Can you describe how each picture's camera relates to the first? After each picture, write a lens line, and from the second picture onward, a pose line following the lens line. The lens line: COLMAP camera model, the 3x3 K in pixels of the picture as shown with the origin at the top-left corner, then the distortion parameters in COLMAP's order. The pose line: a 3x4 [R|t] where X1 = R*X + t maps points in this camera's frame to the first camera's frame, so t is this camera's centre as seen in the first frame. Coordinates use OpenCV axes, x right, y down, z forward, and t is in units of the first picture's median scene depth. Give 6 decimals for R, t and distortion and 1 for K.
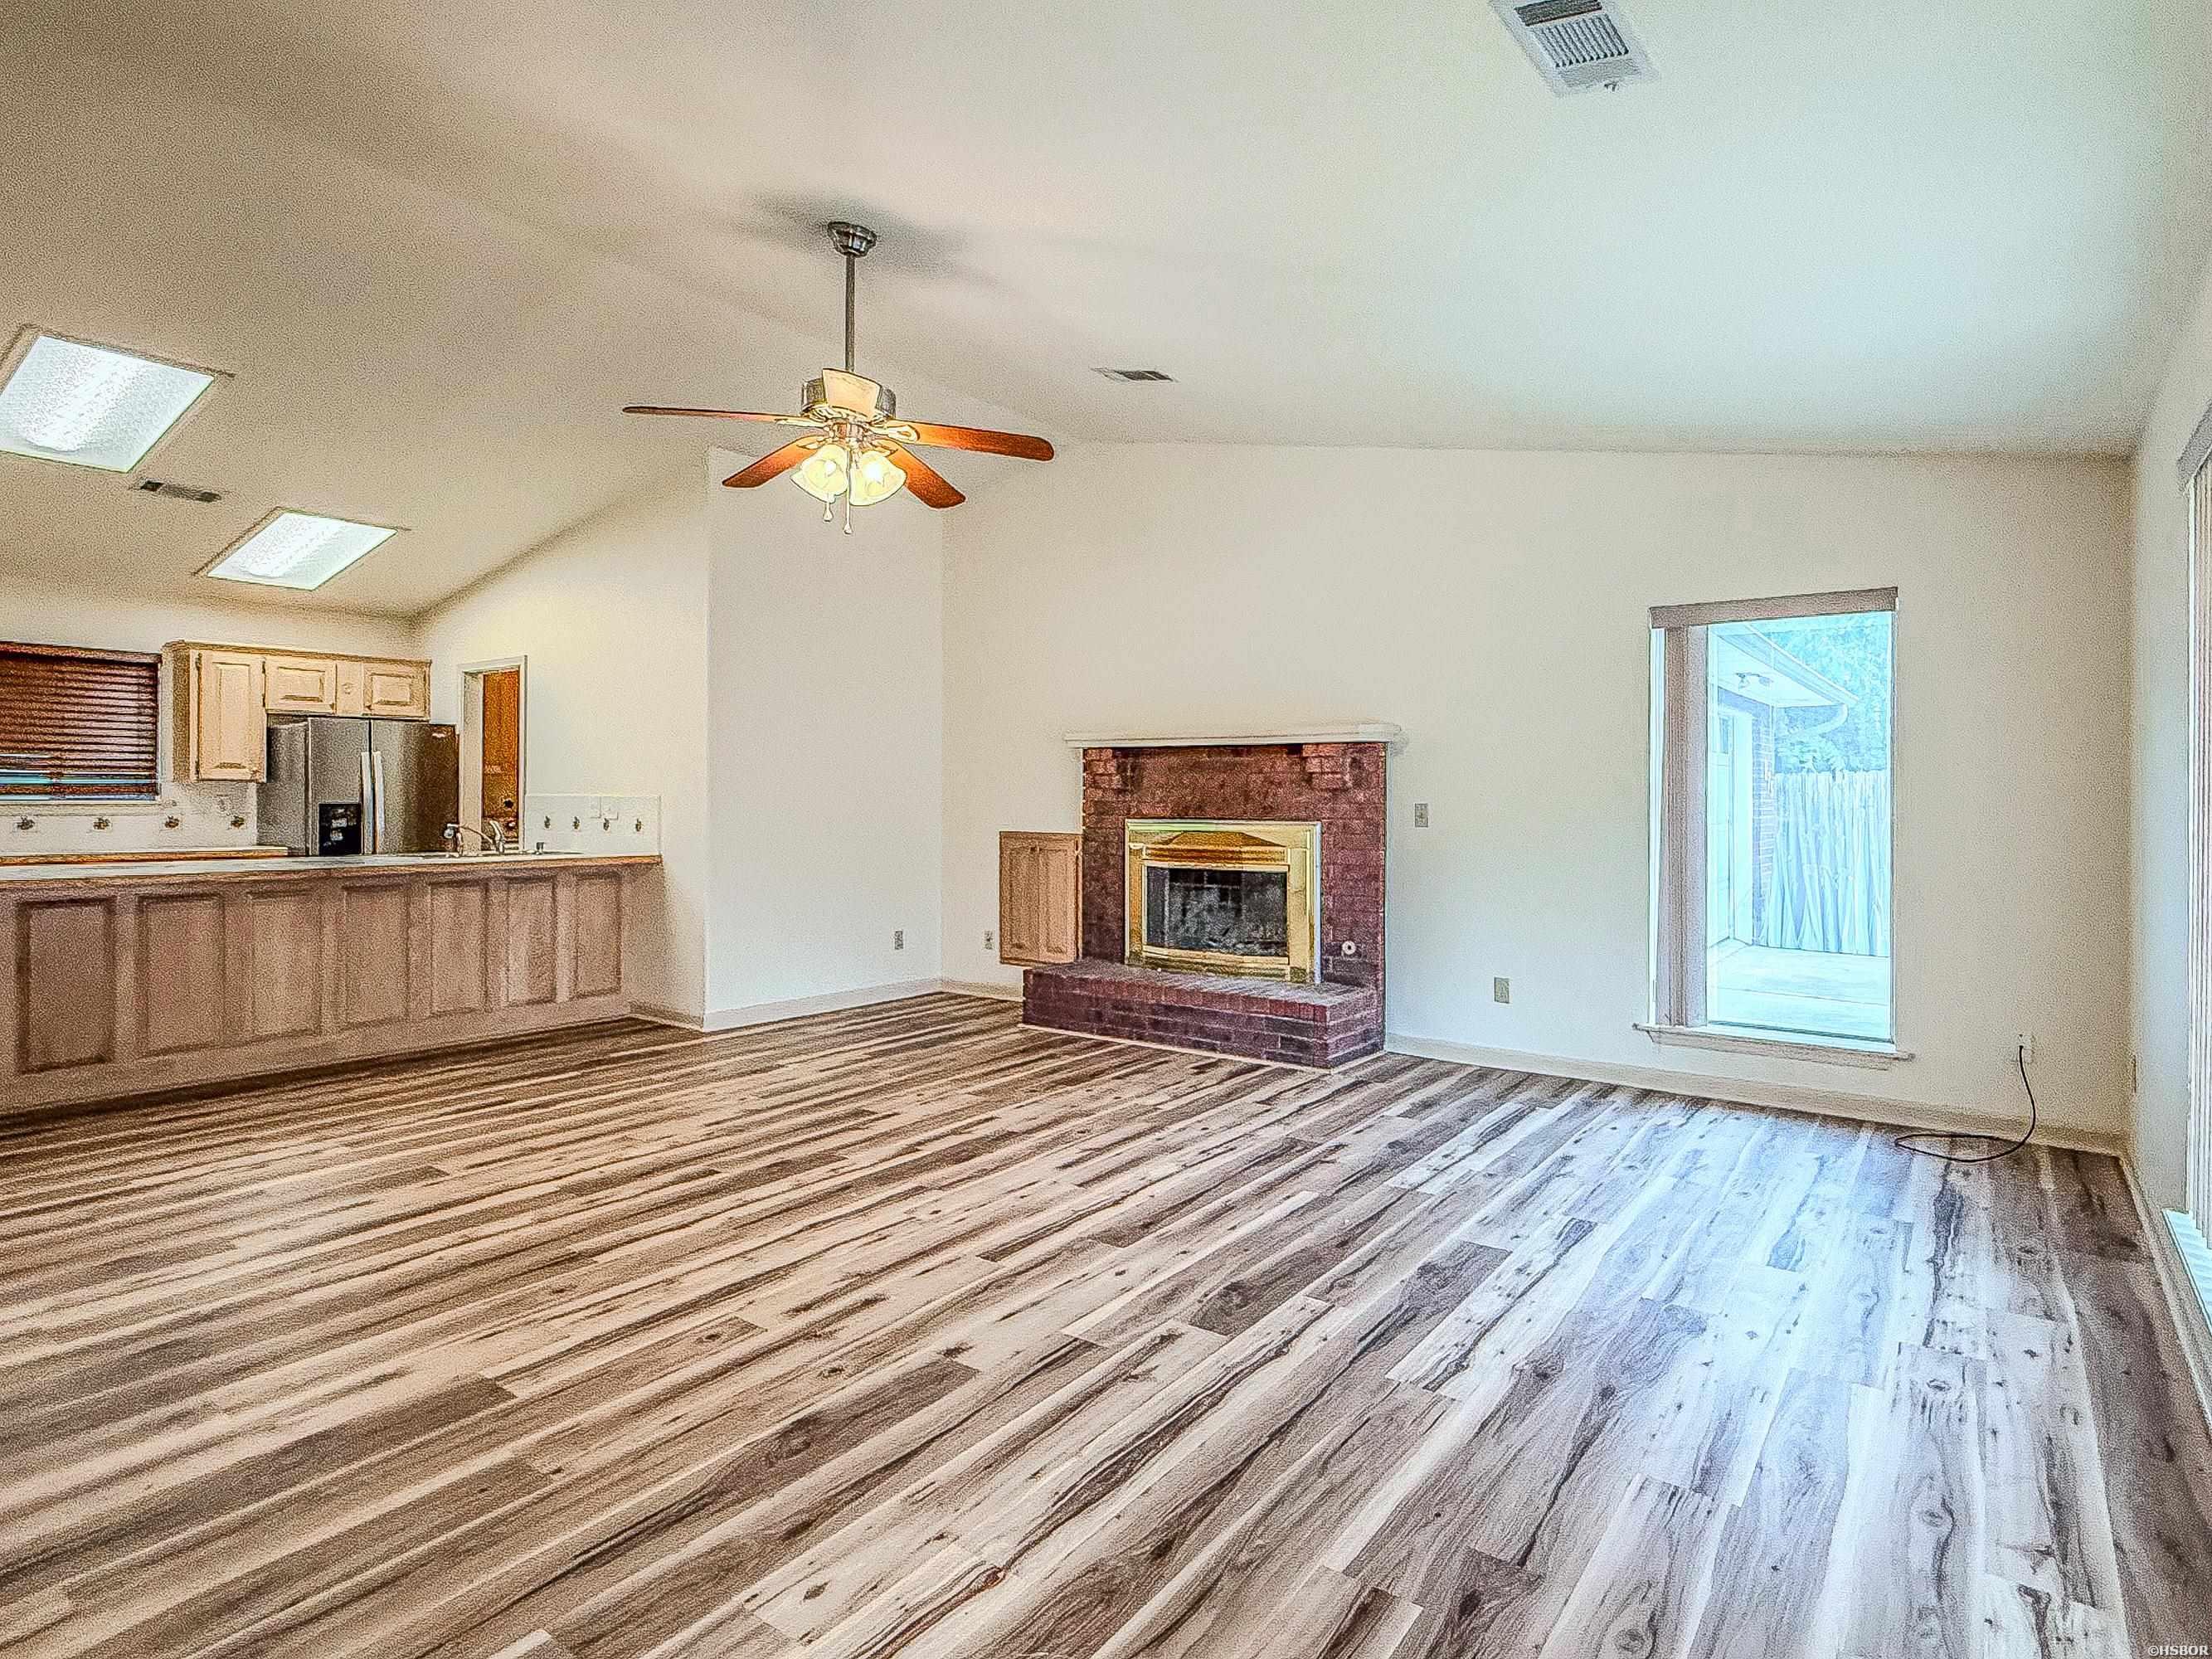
lens RADIAL K [[1174.6, 0, 1153.7], [0, 1174.6, 792.1], [0, 0, 1]] dist [-0.000372, -0.000060]
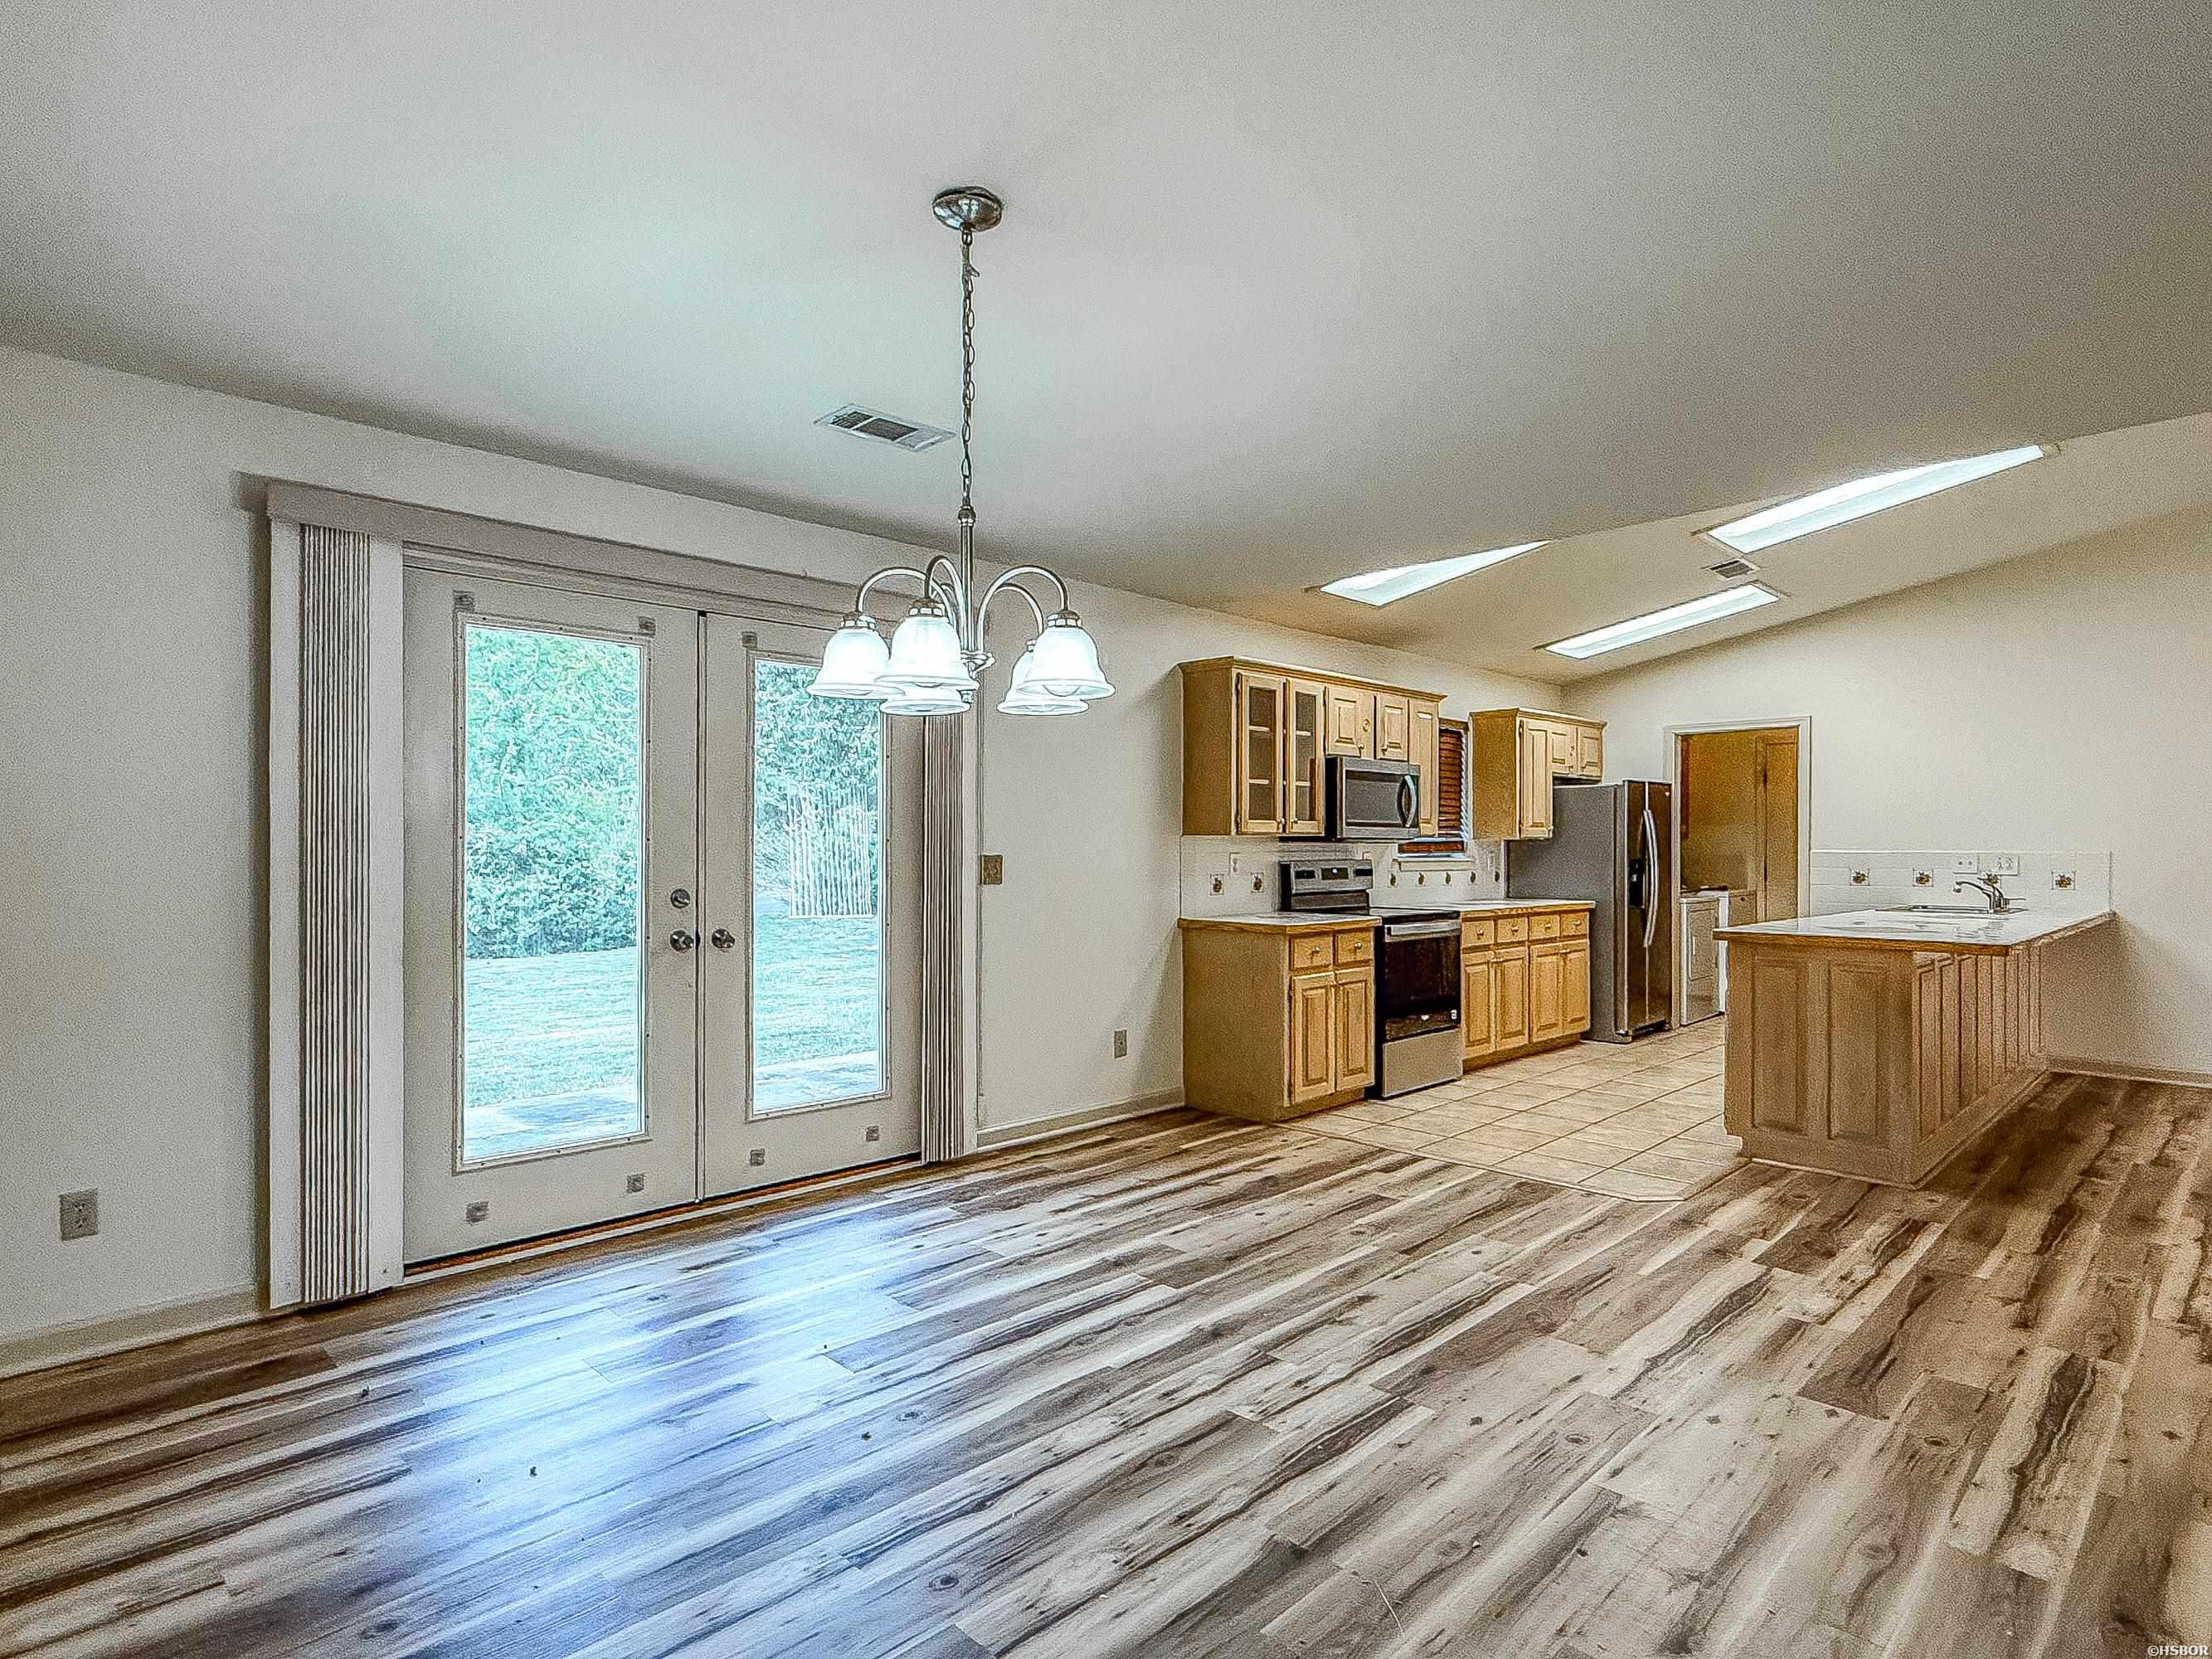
lens RADIAL K [[1168.0, 0, 1100.4], [0, 1168.0, 852.1], [0, 0, 1]] dist [-0.000047, 0.000262]
pose [[0.983330, -0.002252, -0.181818, -1.716377], [0.003569, 0.999970, 0.006920, -0.010865], [0.181797, -0.007453, 0.983308, -0.220304]]
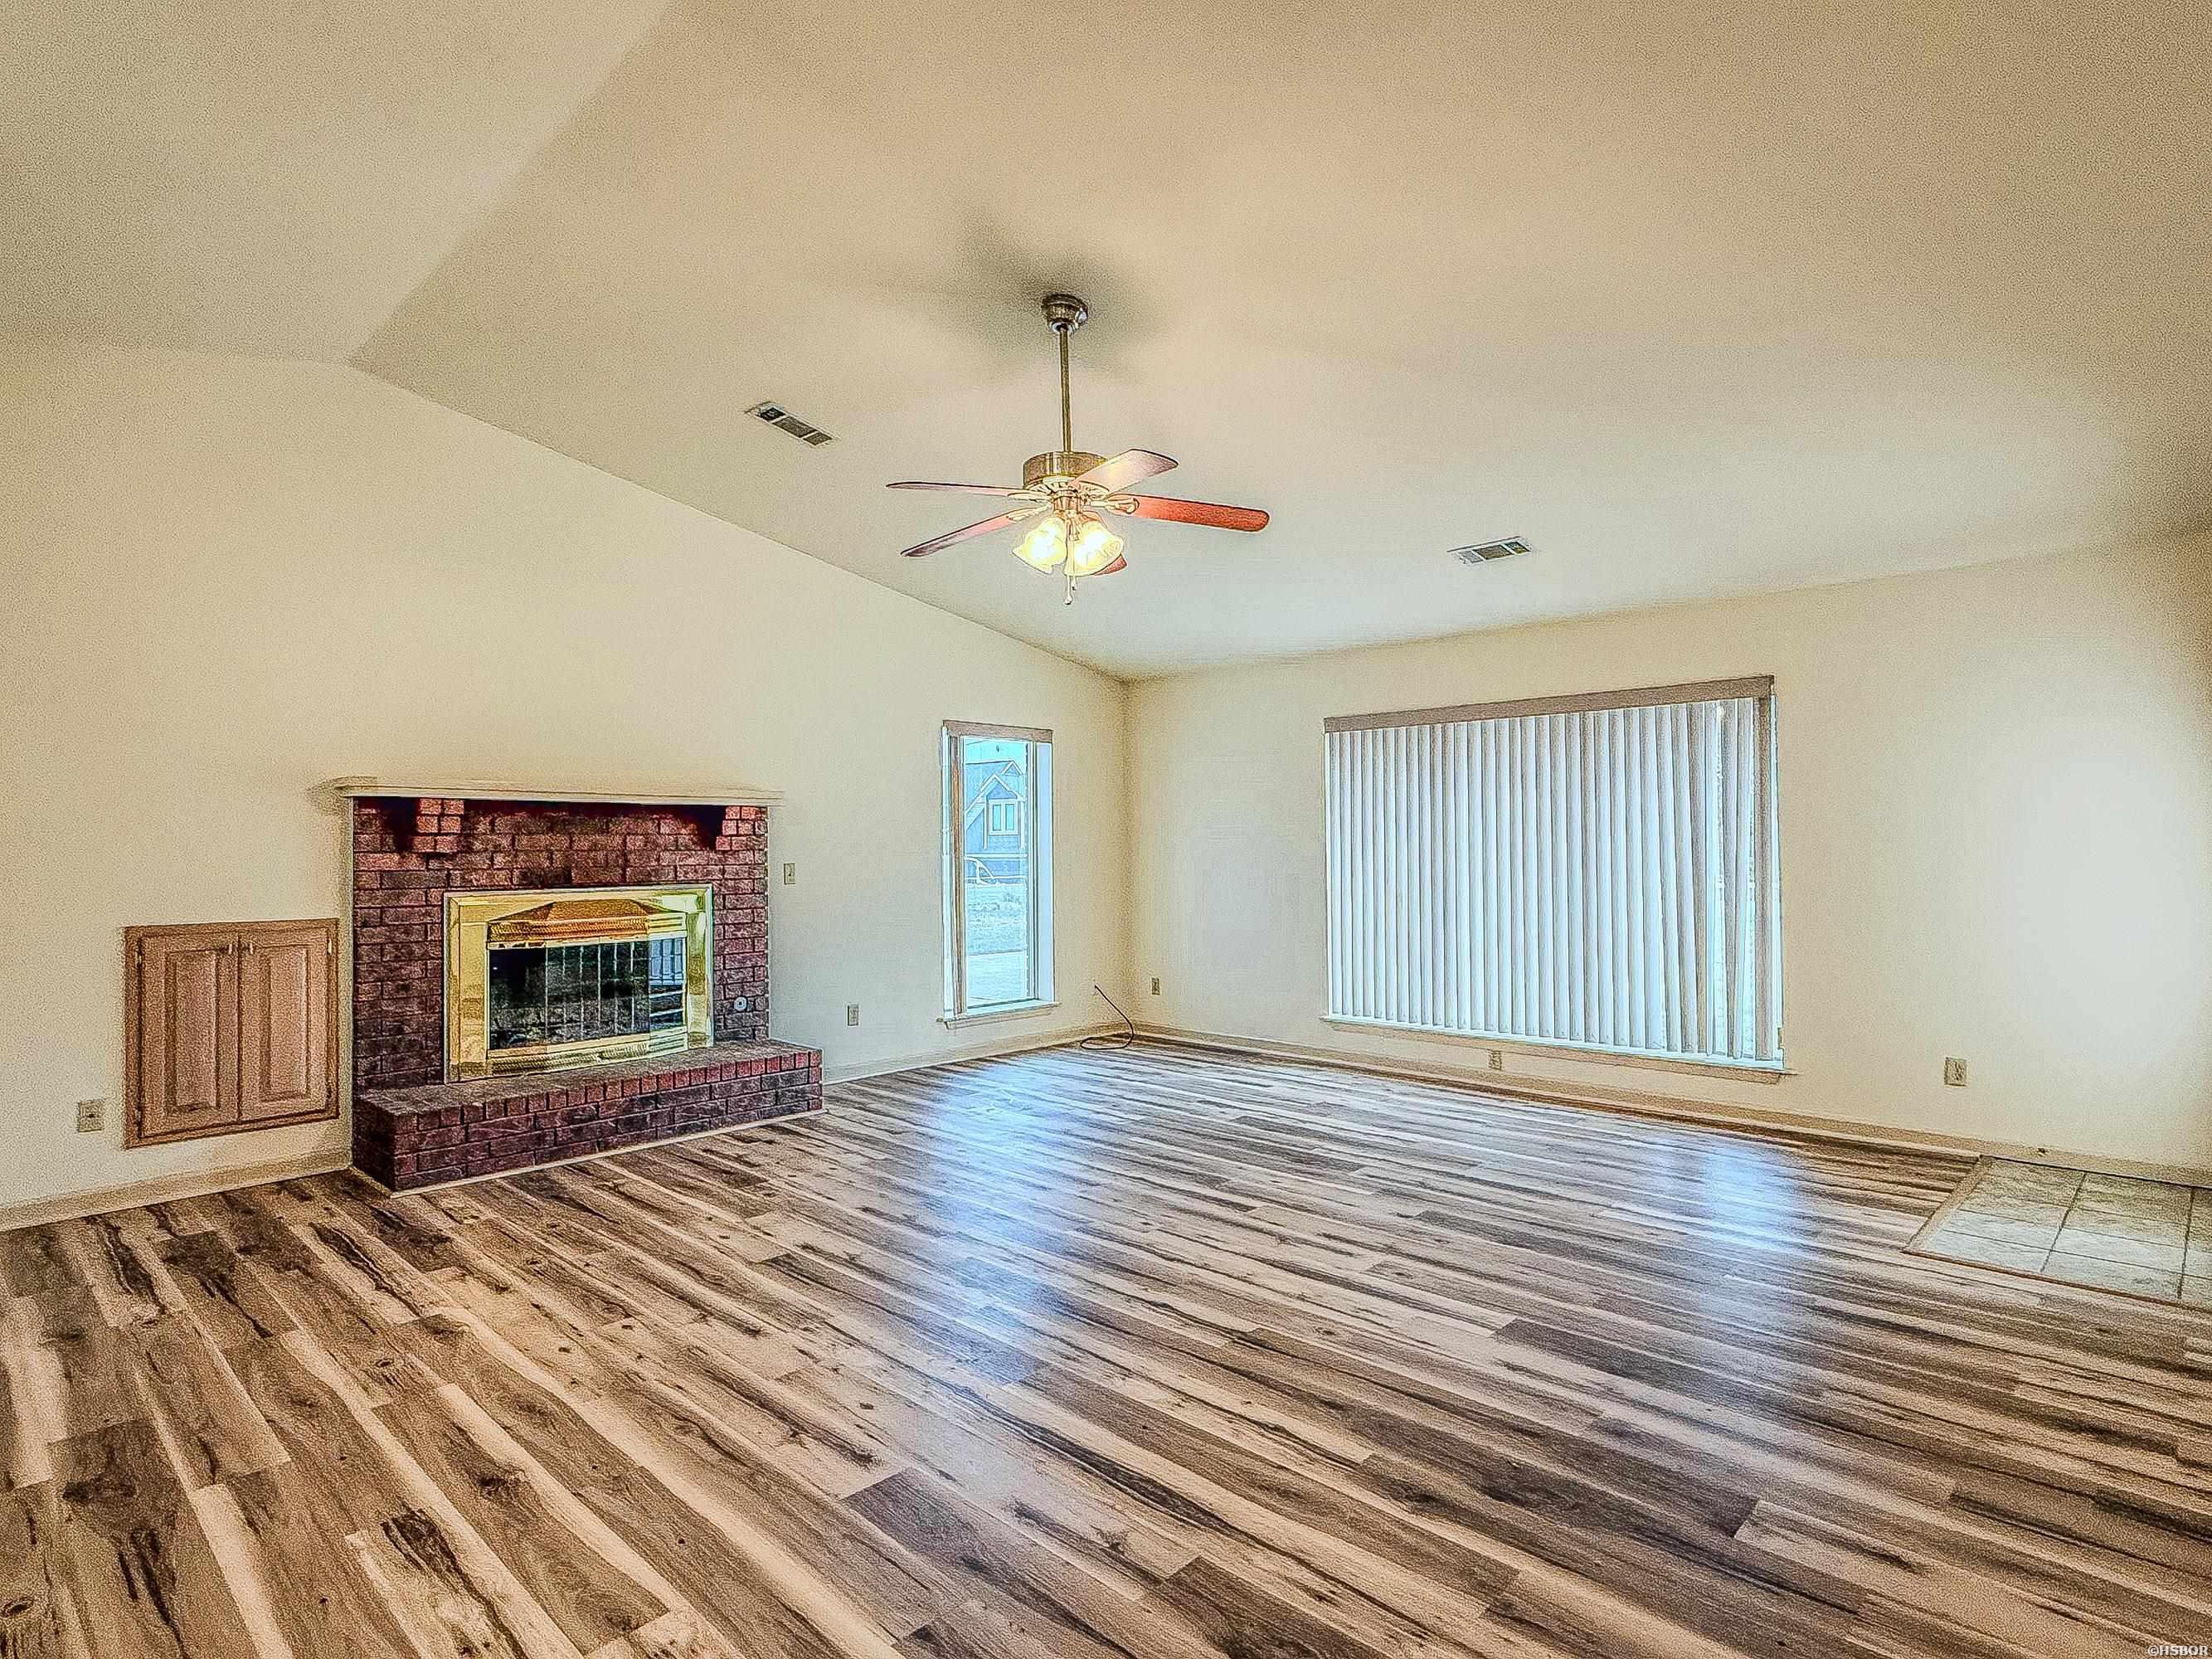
lens RADIAL K [[1151.9, 0, 1105.5], [0, 1151.9, 833.1], [0, 0, 1]] dist [-0.003082, 0.000239]
pose [[0.154611, 0.005354, 0.987961, -1.127939], [0.004917, 0.999969, -0.006189, -0.015057], [-0.987963, 0.005814, 0.154580, 0.745346]]
